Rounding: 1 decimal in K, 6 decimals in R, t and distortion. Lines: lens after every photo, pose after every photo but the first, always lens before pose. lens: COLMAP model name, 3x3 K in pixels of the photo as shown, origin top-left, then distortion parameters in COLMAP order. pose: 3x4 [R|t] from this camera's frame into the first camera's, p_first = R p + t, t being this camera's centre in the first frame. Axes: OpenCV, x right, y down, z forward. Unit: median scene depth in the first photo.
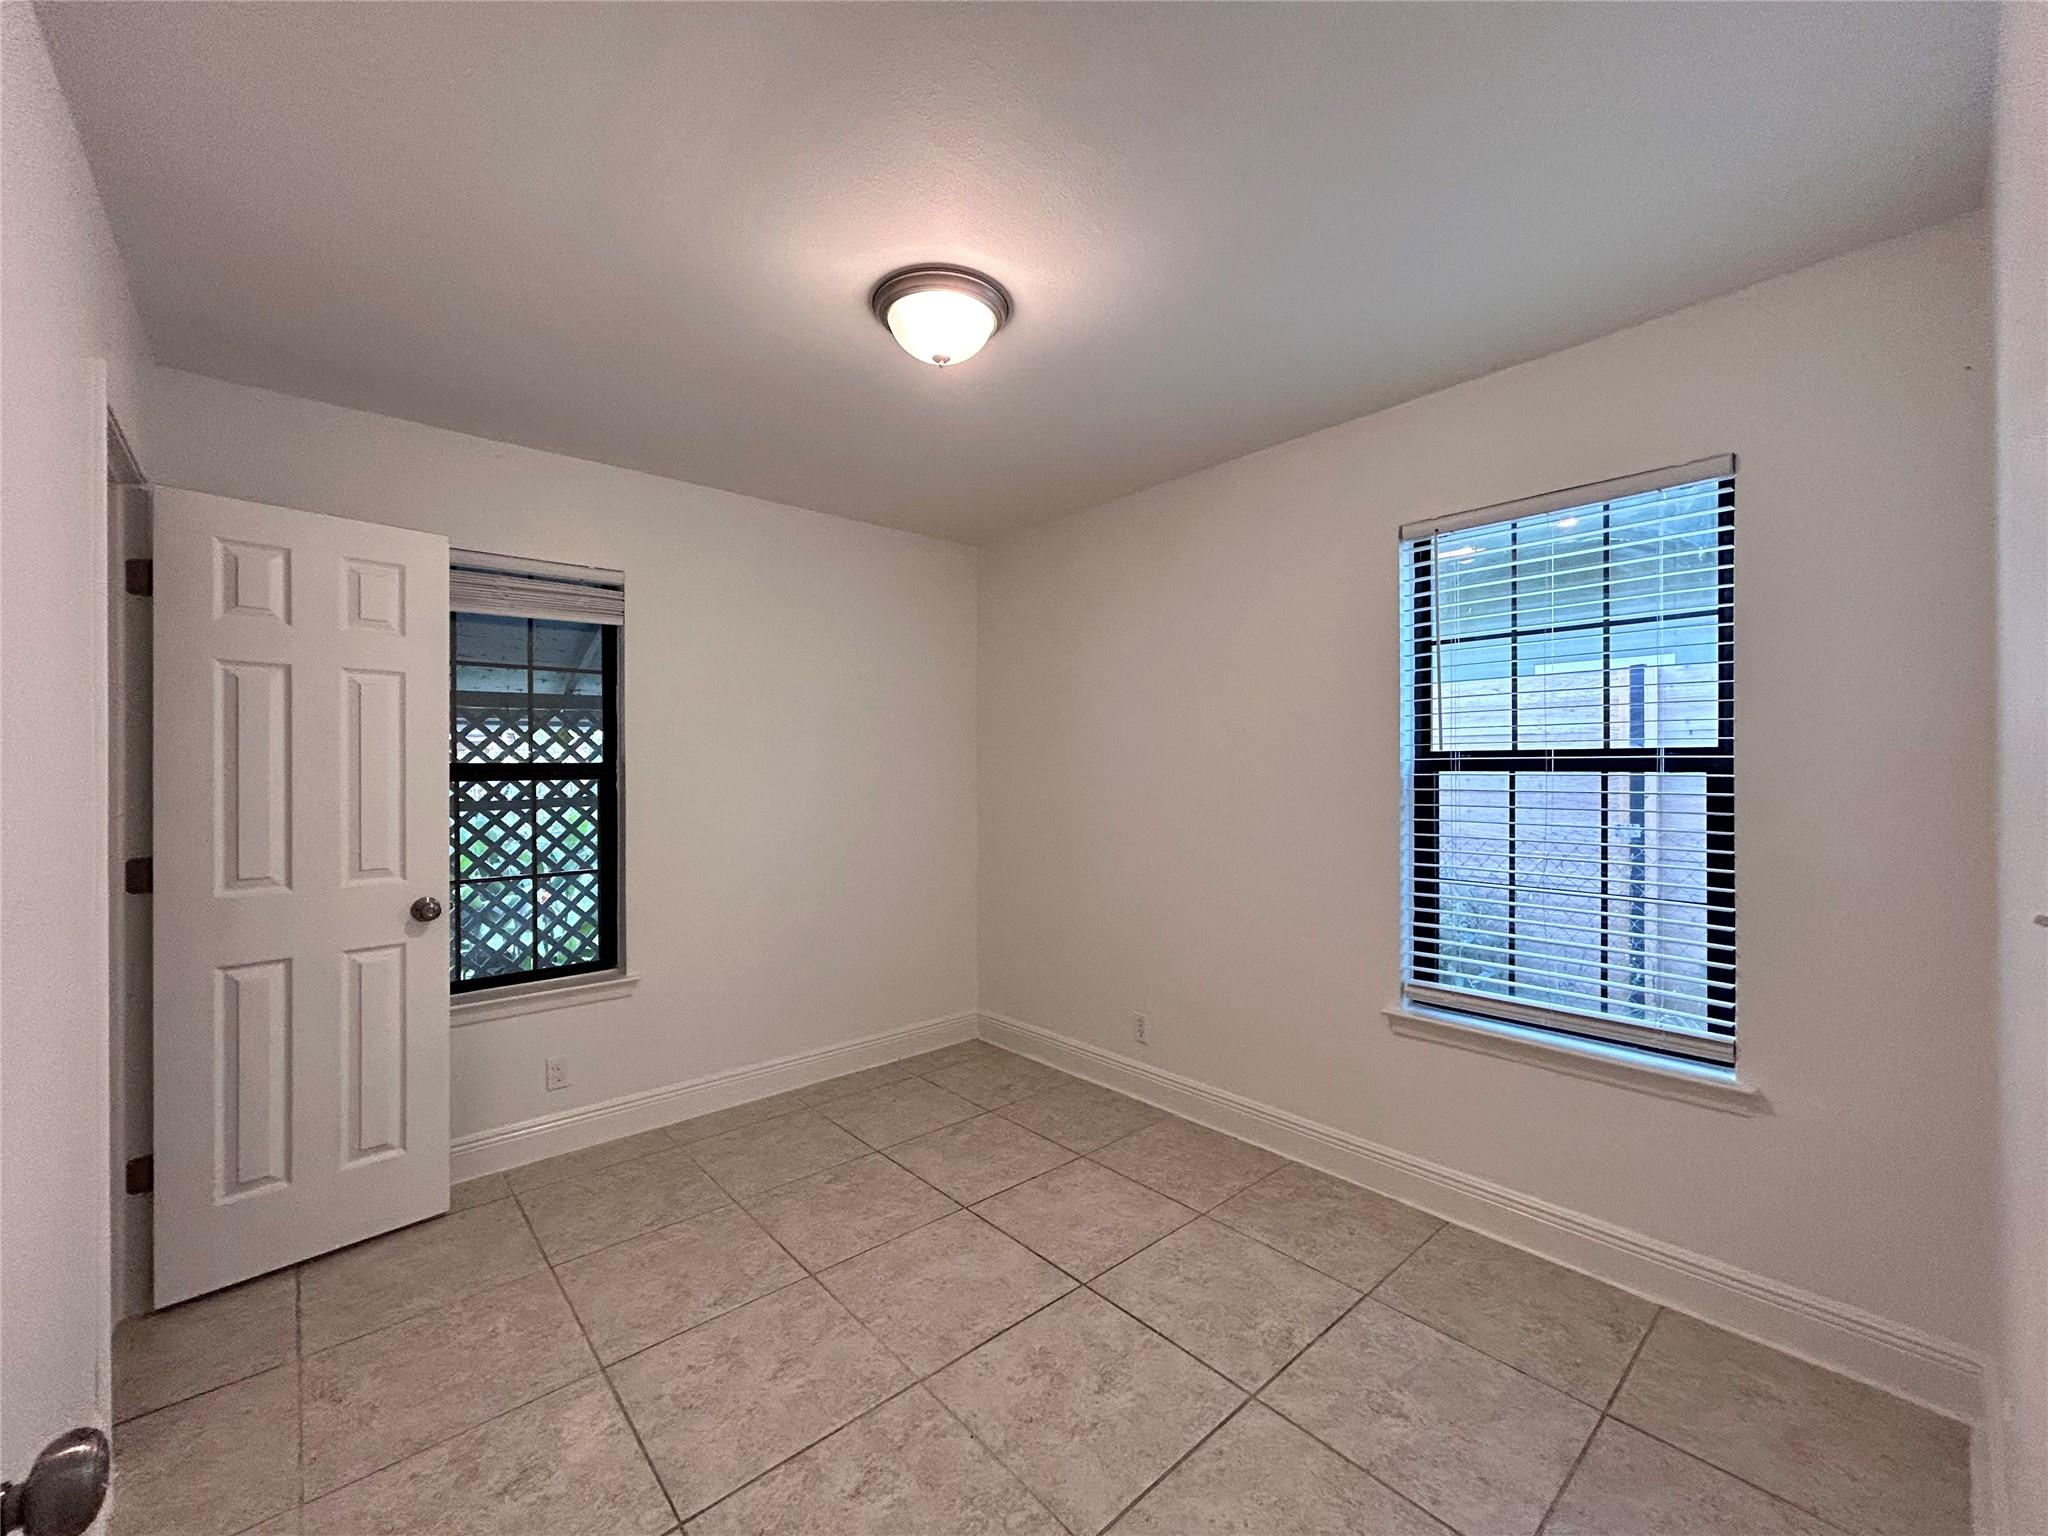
lens RADIAL K [[817.7, 0, 1023.9], [0, 817.7, 768.5], [0, 0, 1]] dist [-0.004313, -0.000757]
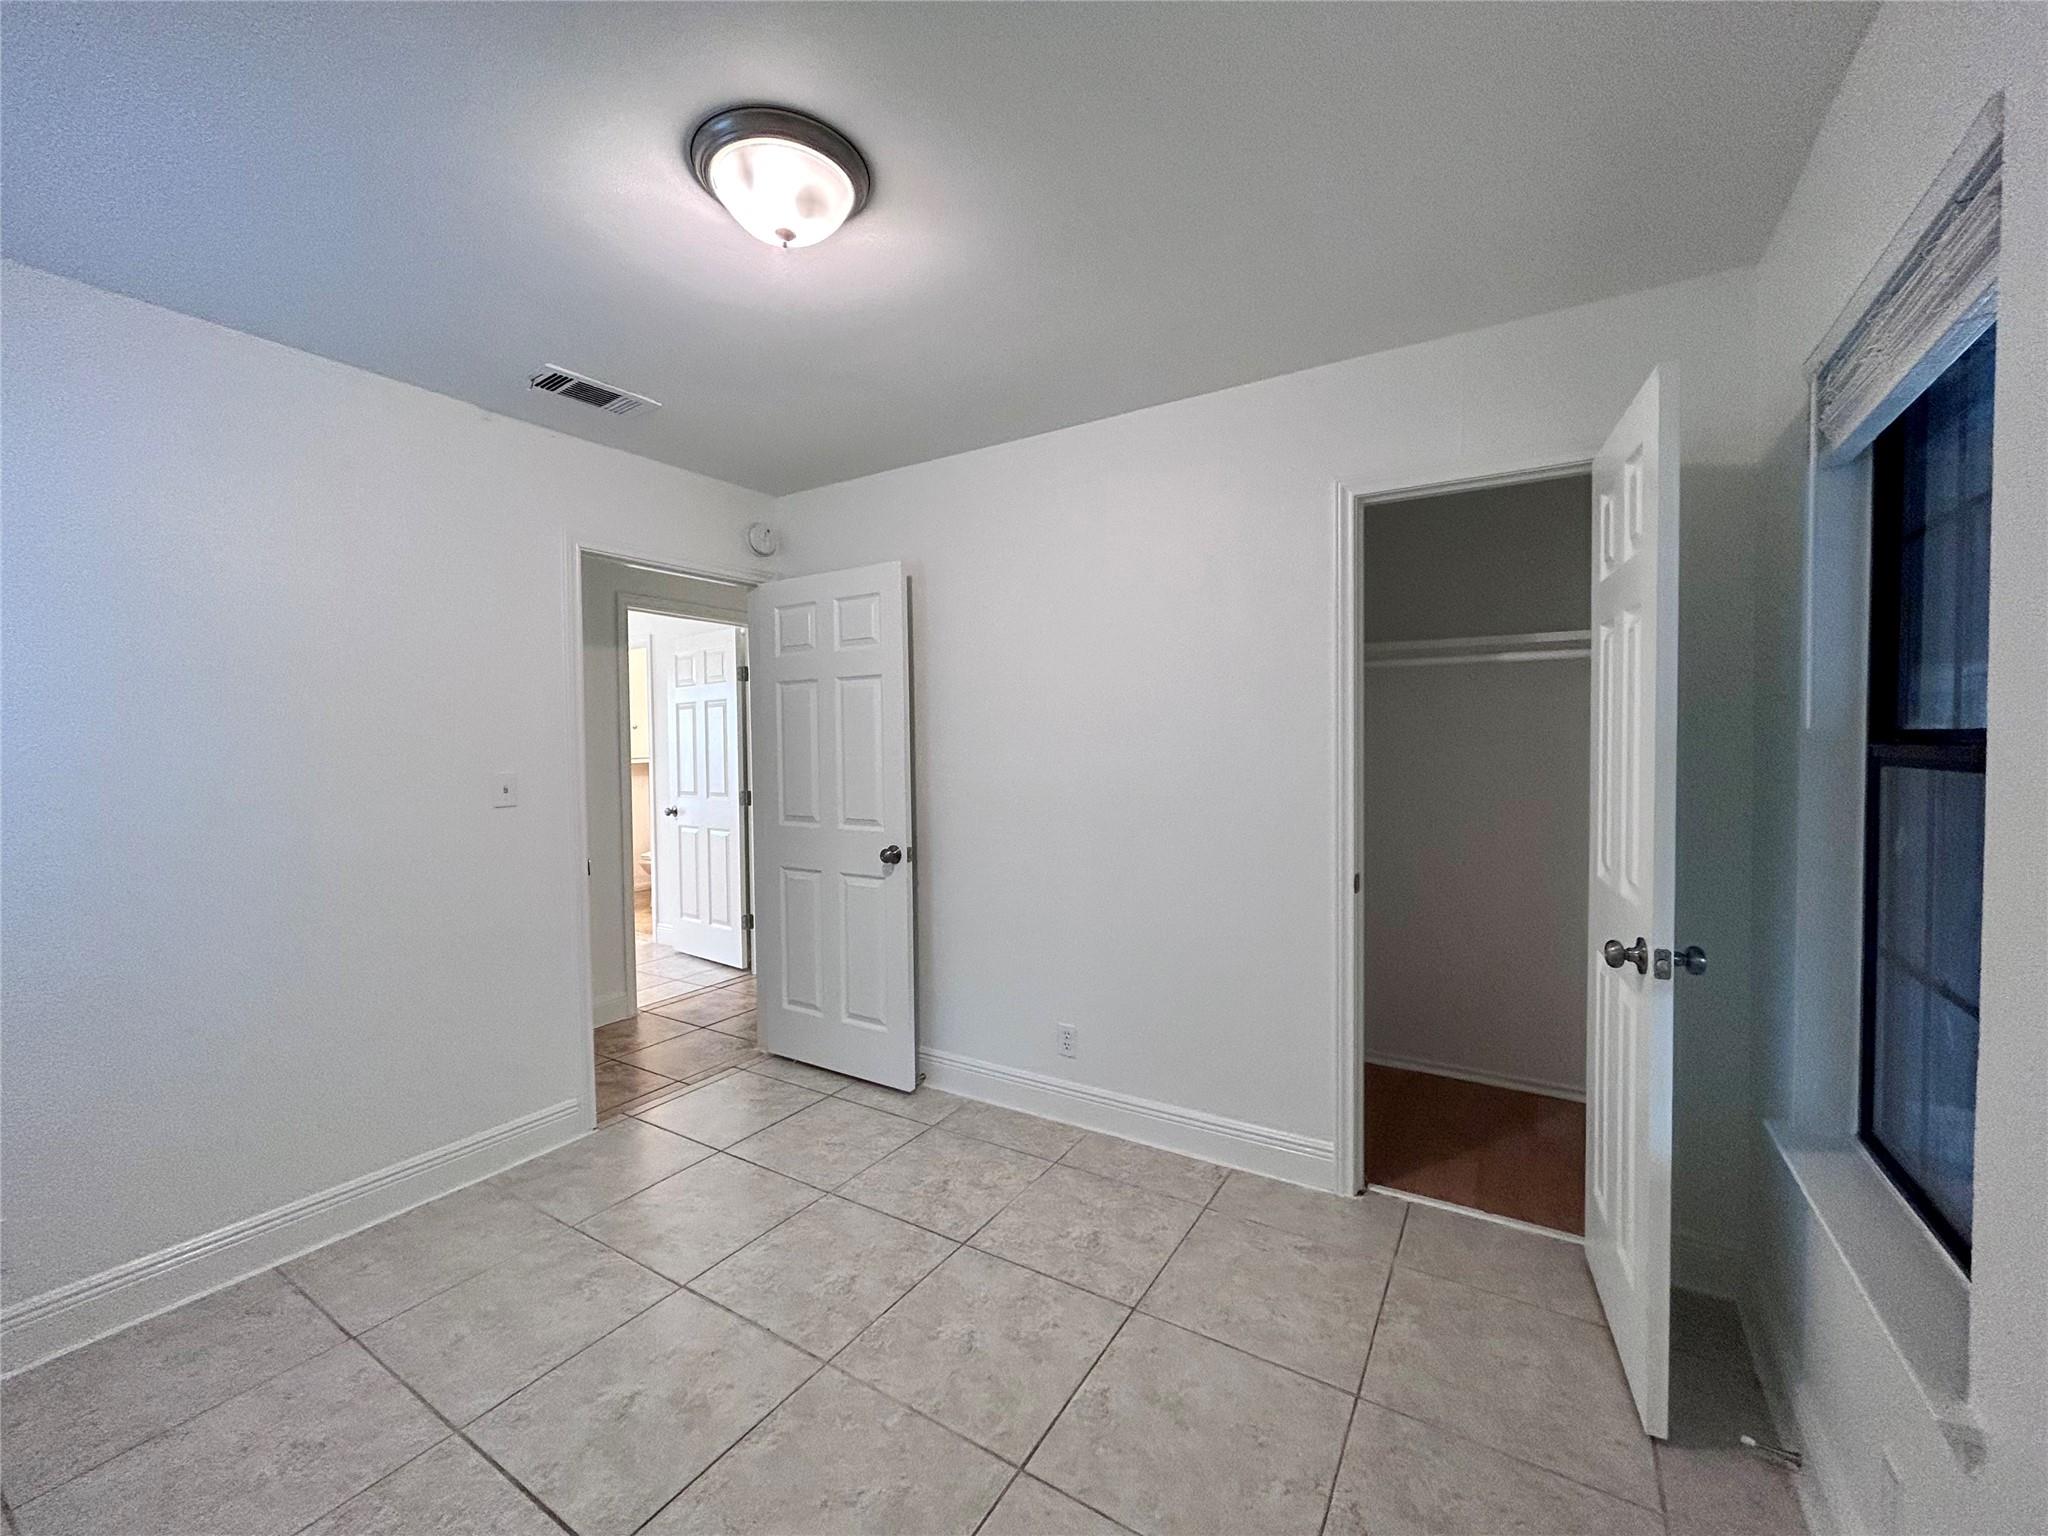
lens RADIAL K [[817.7, 0, 1023.9], [0, 817.7, 768.5], [0, 0, 1]] dist [-0.004313, -0.000757]
pose [[-0.957597, 0.020551, -0.287376, -0.084135], [0.011840, 0.999417, 0.032018, -0.011123], [0.287866, 0.027258, -0.957283, 1.955574]]
